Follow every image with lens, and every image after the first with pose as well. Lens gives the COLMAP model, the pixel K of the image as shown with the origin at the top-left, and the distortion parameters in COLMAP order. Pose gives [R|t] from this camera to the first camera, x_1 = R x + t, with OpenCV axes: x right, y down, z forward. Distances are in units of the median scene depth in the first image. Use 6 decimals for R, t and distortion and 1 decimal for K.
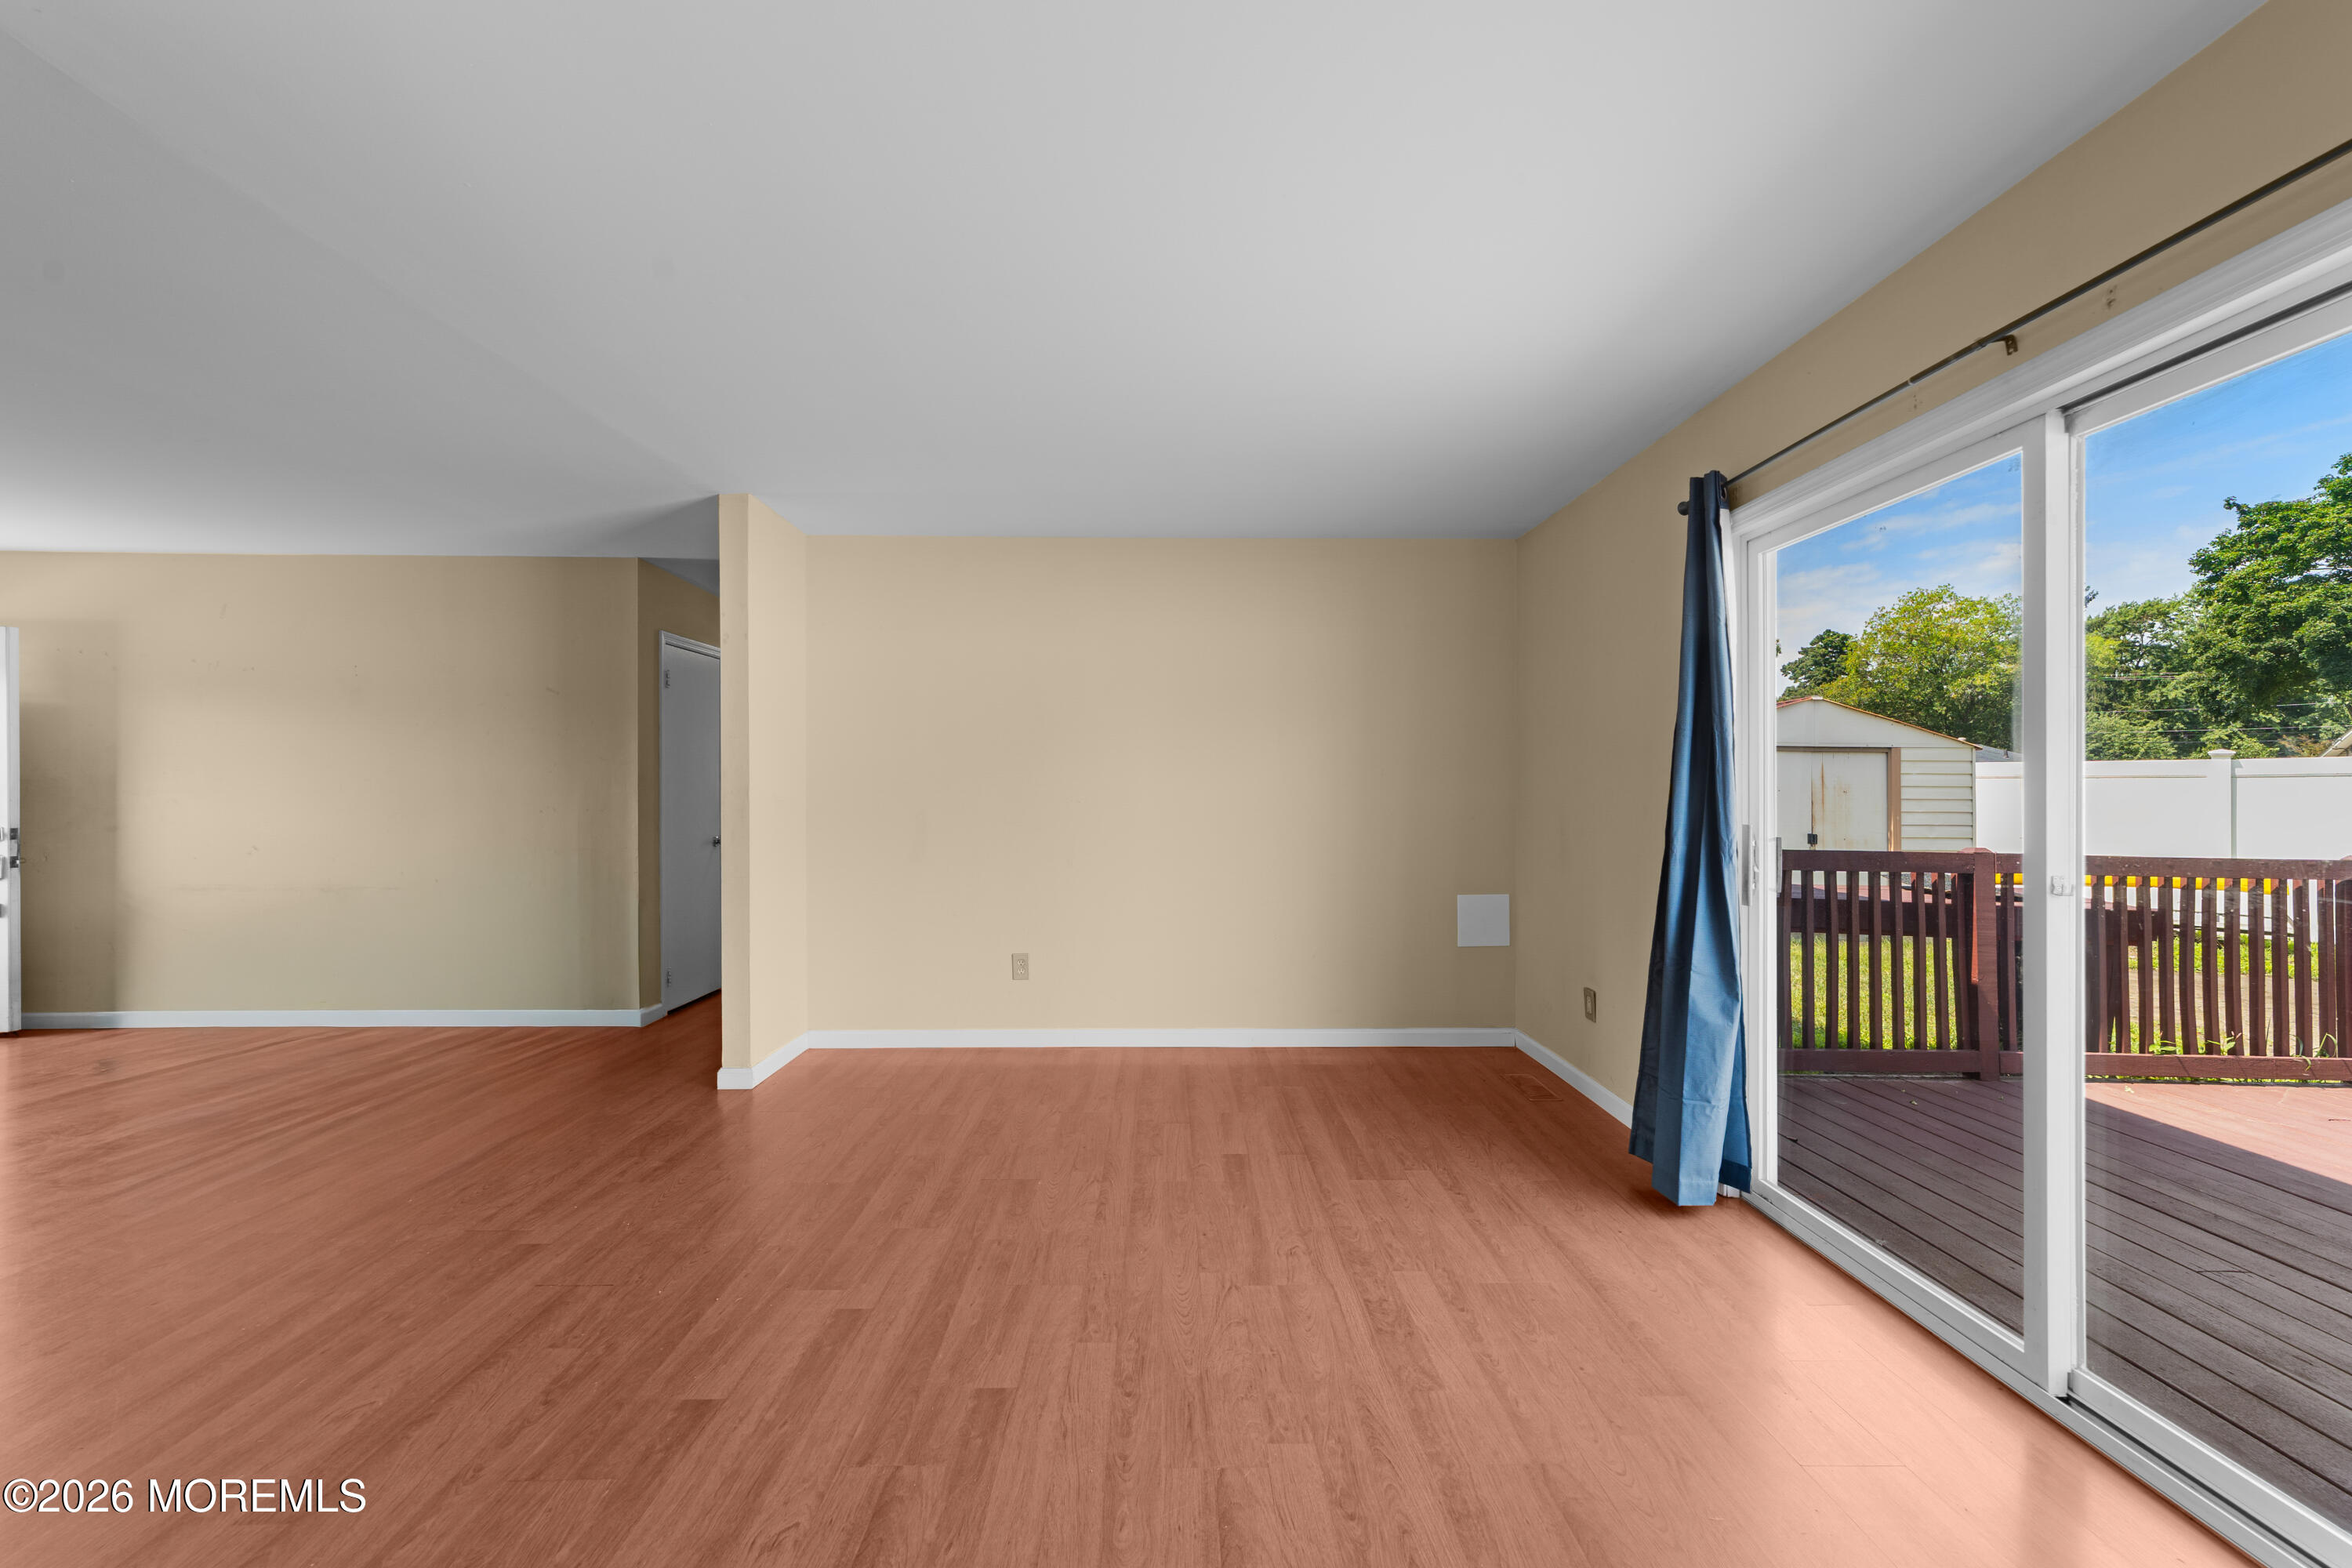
lens RADIAL K [[905.2, 0, 1178.4], [0, 905.2, 795.3], [0, 0, 1]] dist [-0.002548, 0.000225]
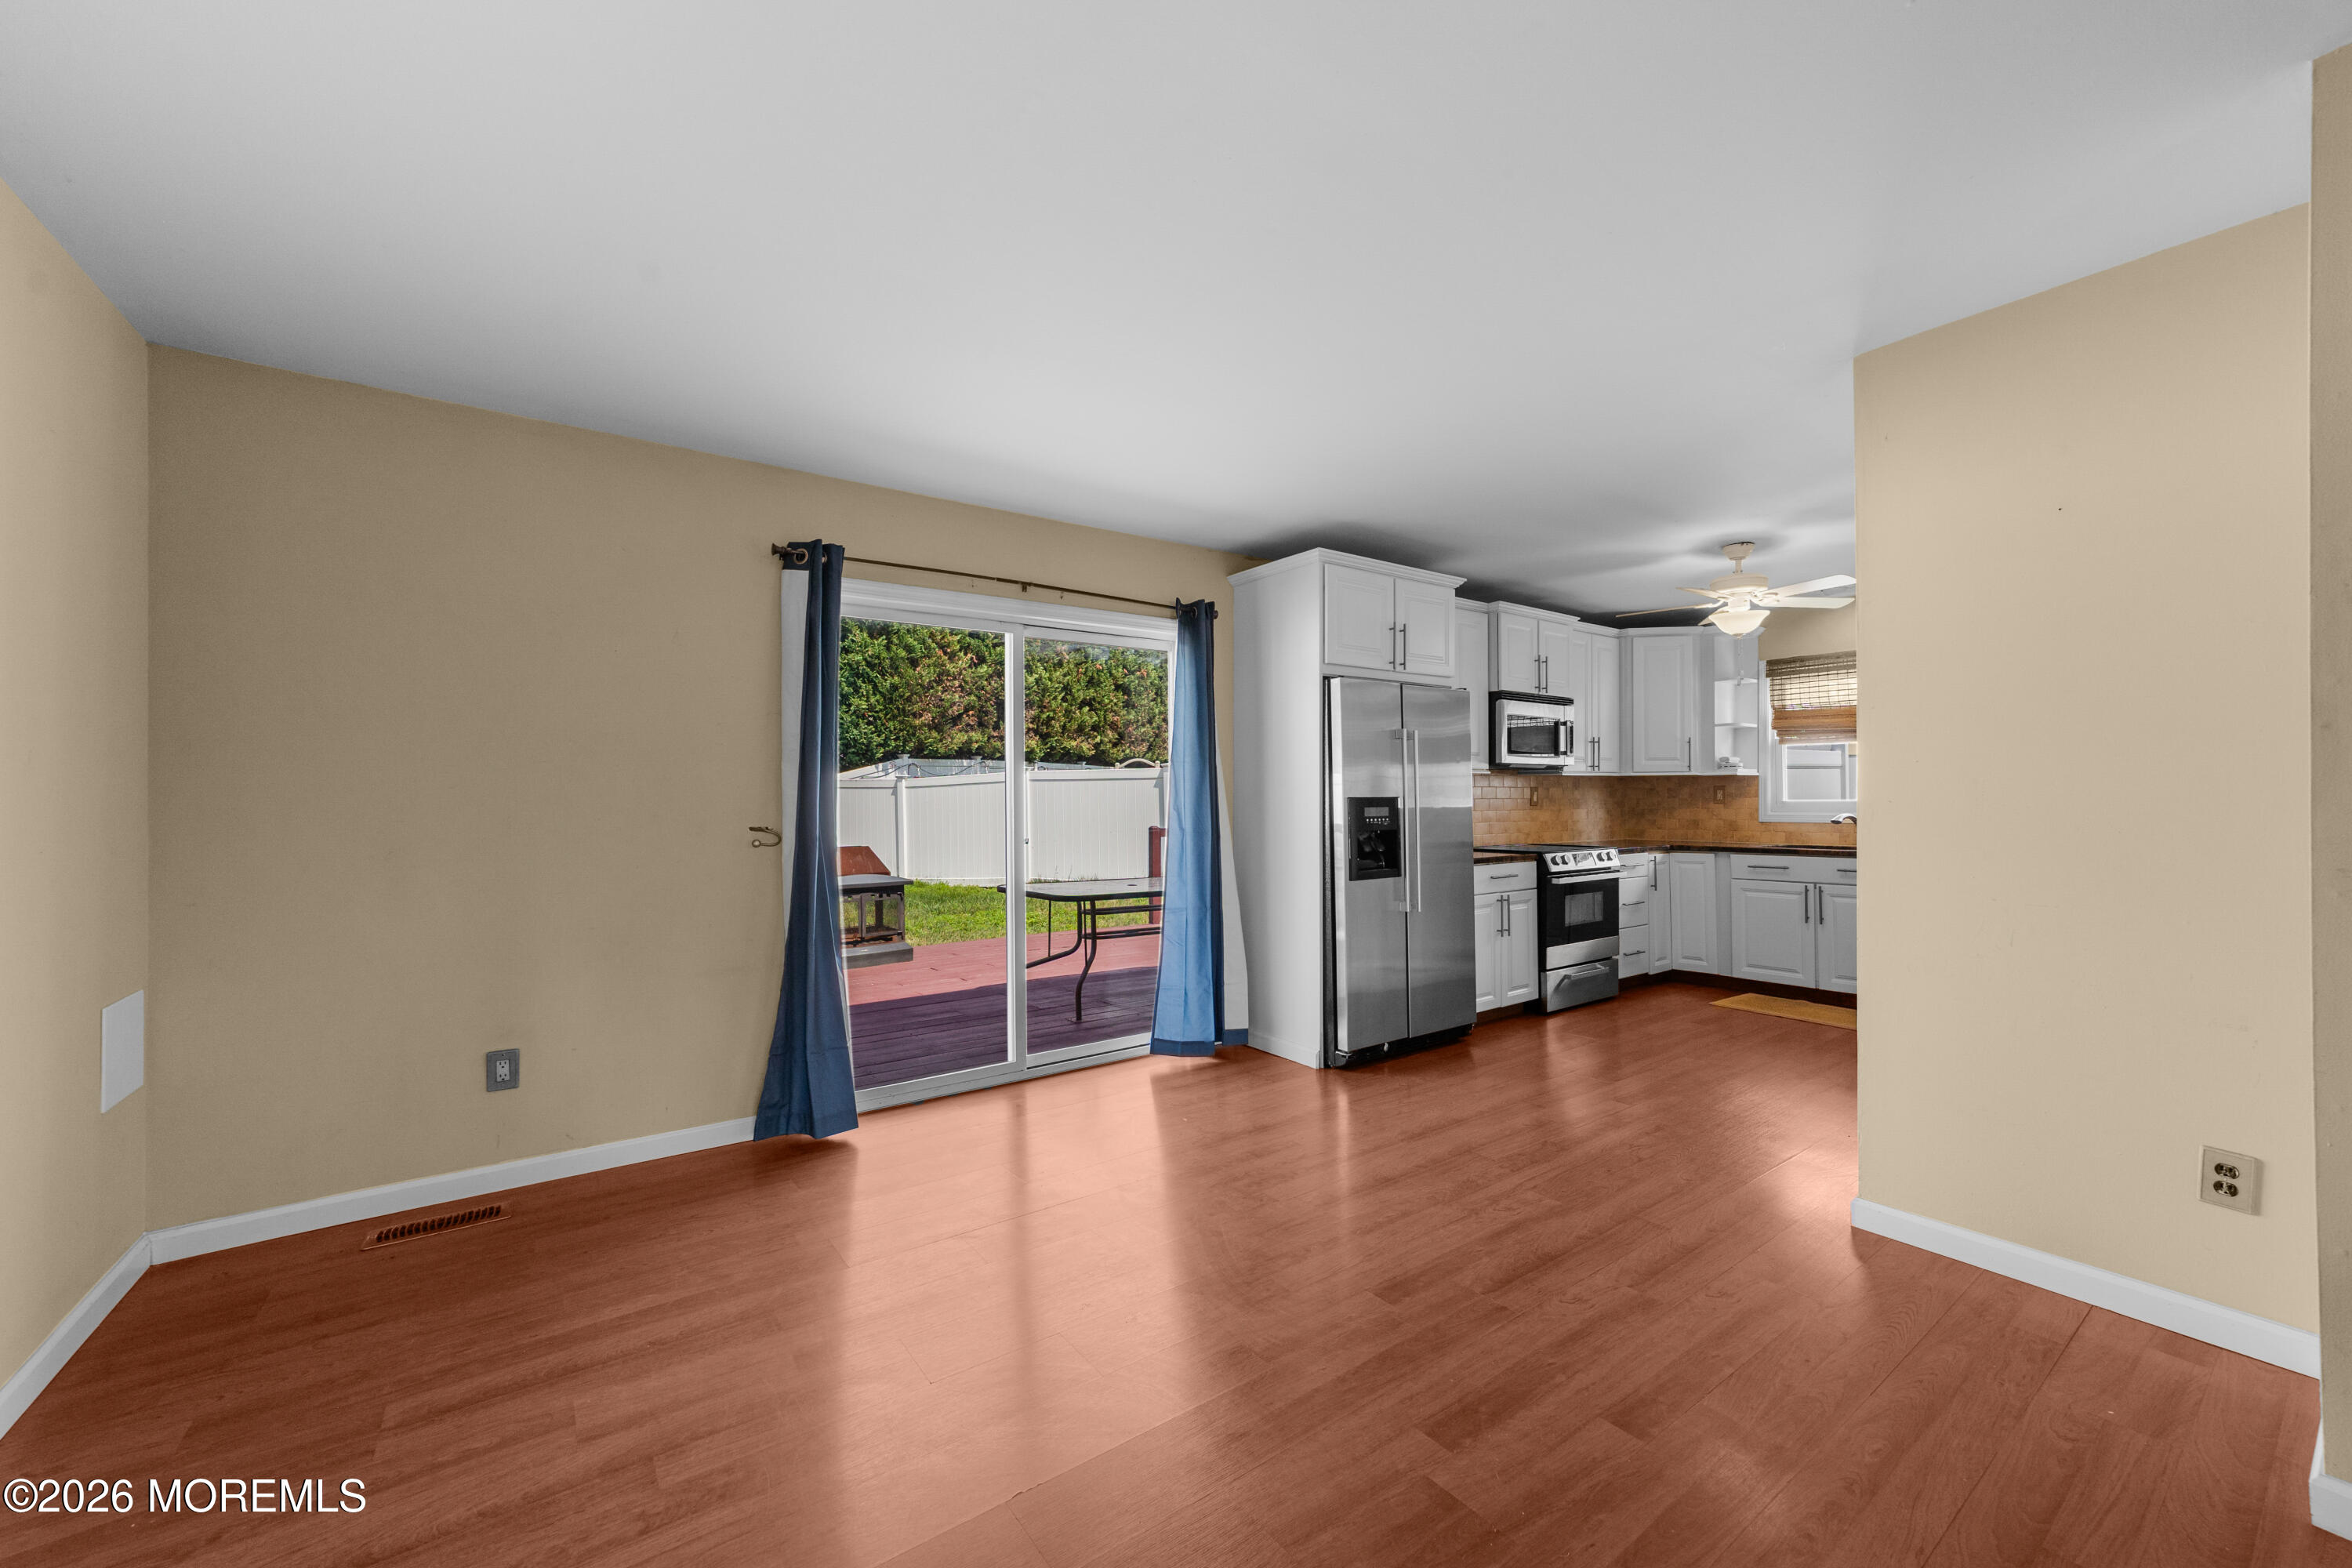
lens RADIAL K [[905.2, 0, 1178.4], [0, 905.2, 795.3], [0, 0, 1]] dist [-0.002548, 0.000225]
pose [[-0.573536, 0.004432, 0.819168, -0.722625], [0.007845, 0.999969, 0.000083, -0.004687], [-0.819143, 0.006474, -0.573553, 1.334355]]
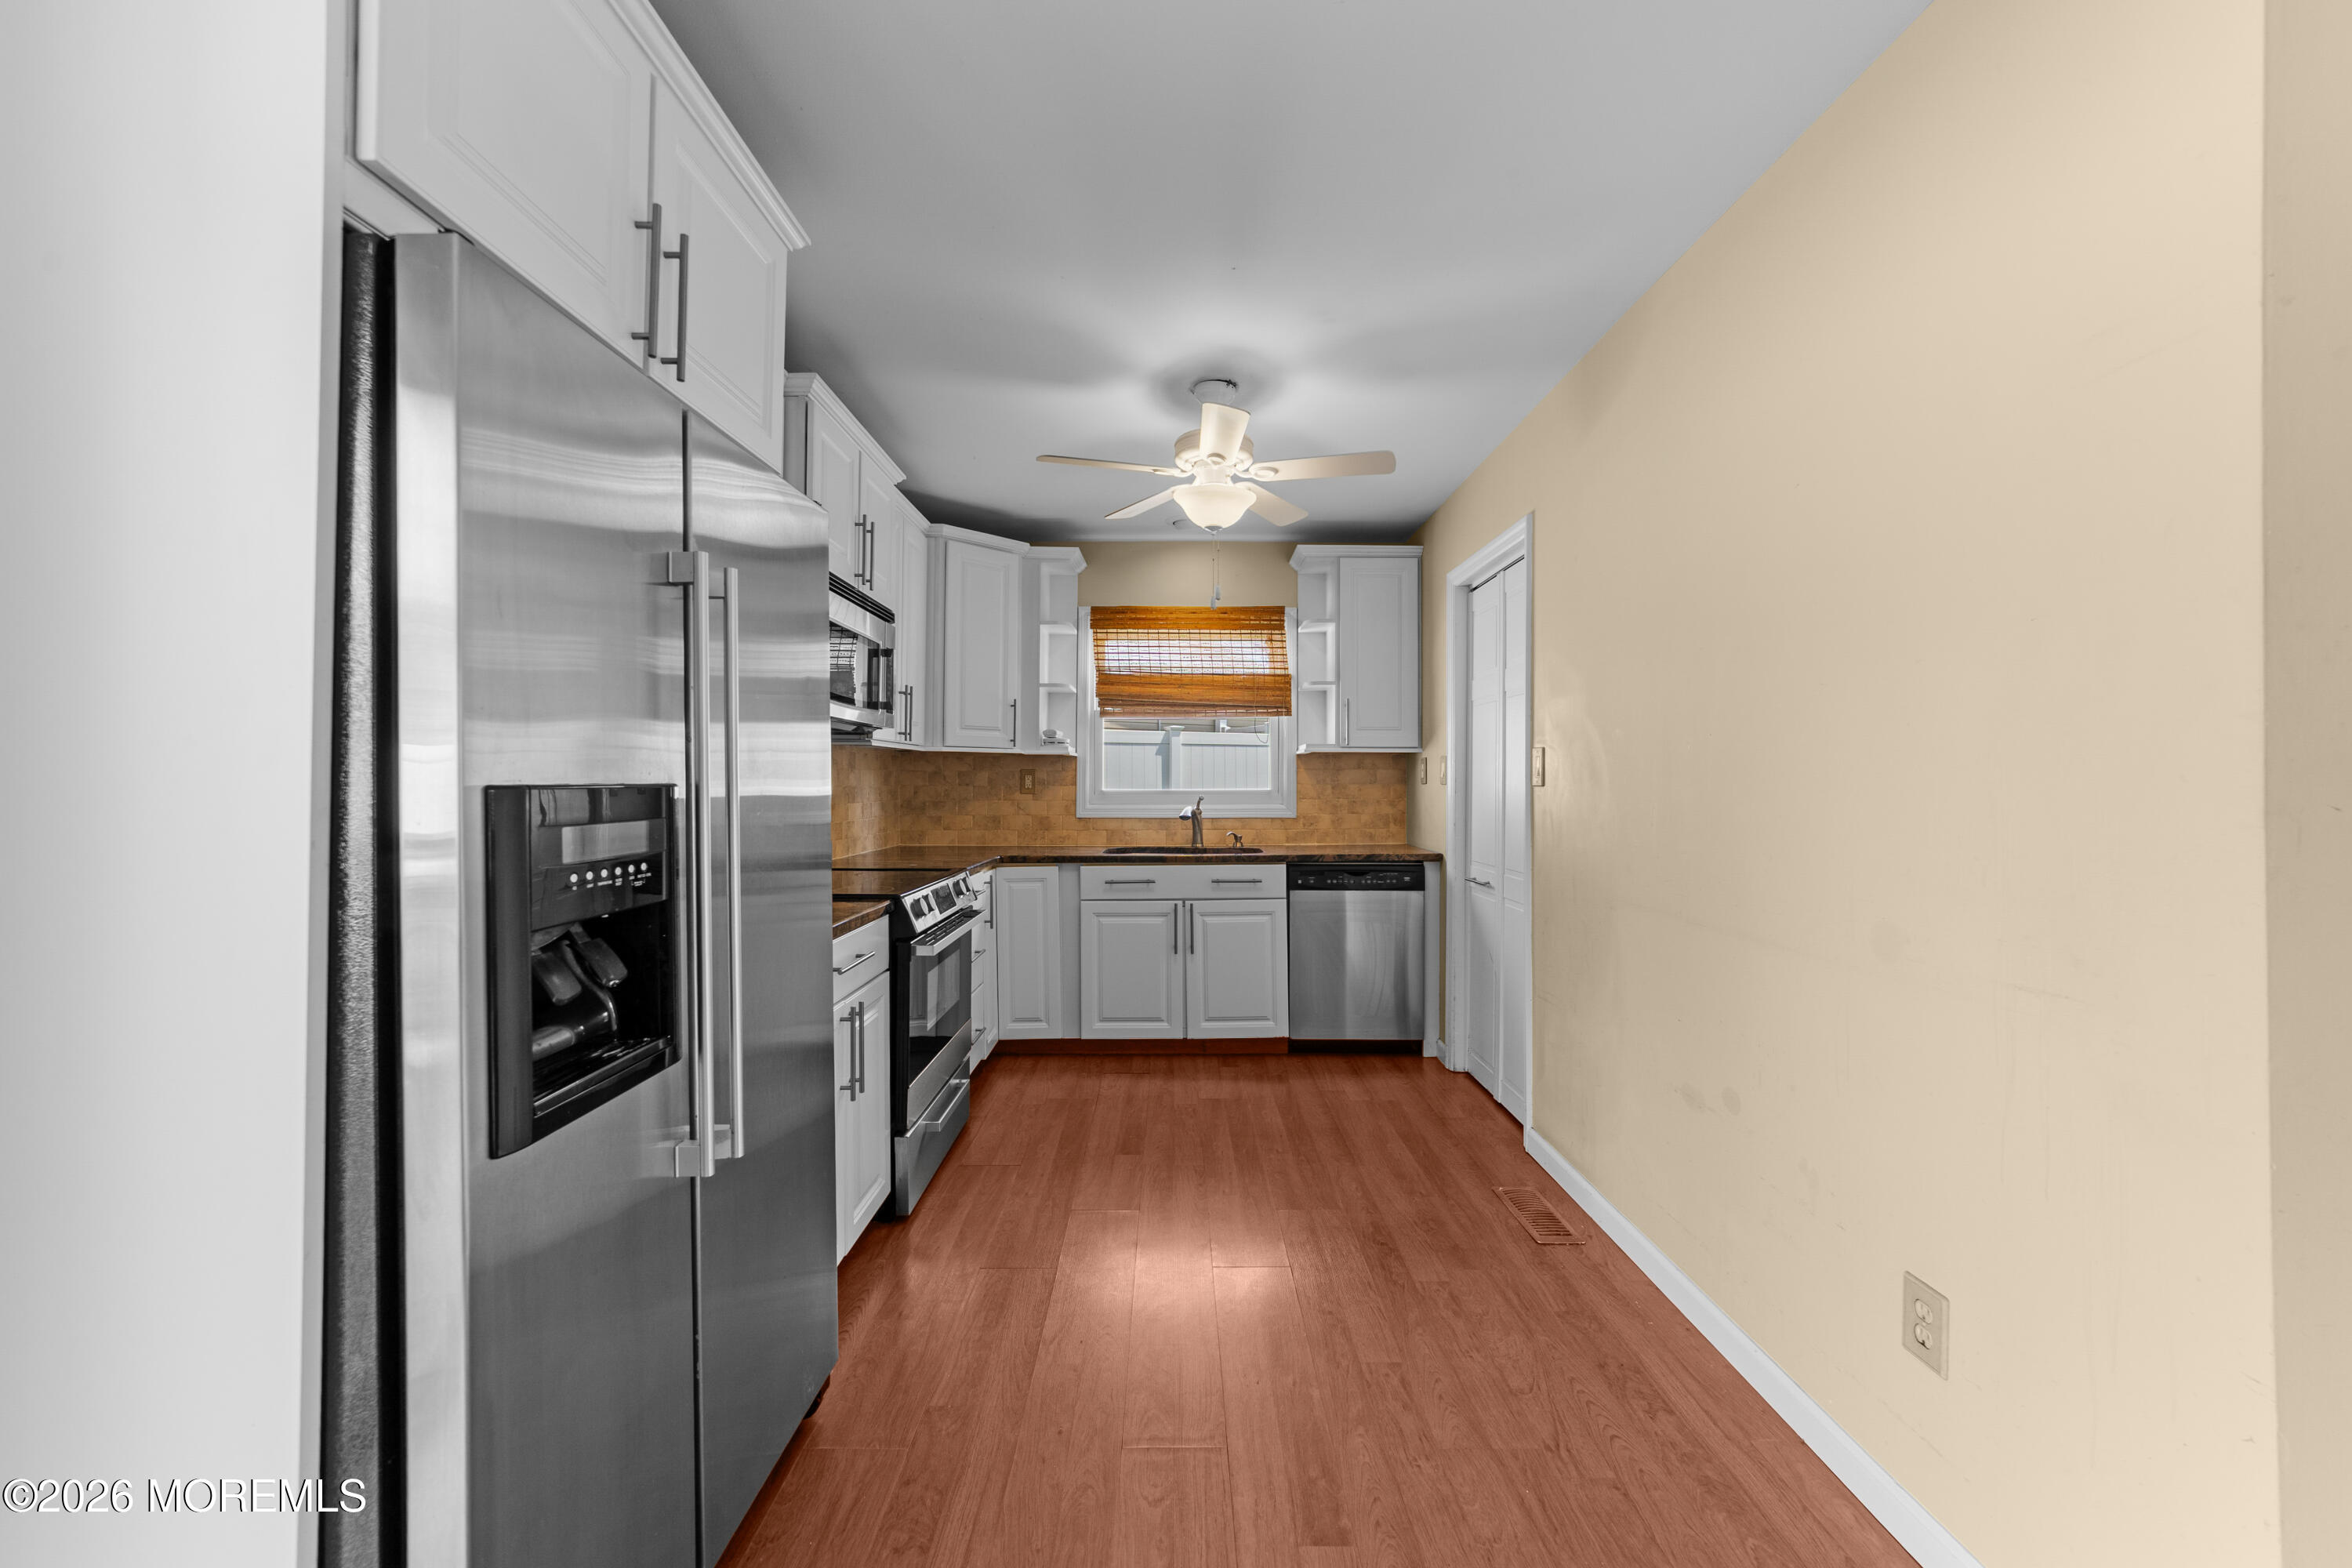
lens RADIAL K [[914.5, 0, 1182.6], [0, 914.5, 781.3], [0, 0, 1]] dist [0.000520, 0.000243]
pose [[-0.999974, -0.004435, 0.005700, 0.102245], [-0.004414, 0.999984, 0.003619, -0.002741], [-0.005716, 0.003594, -0.999977, 0.569508]]
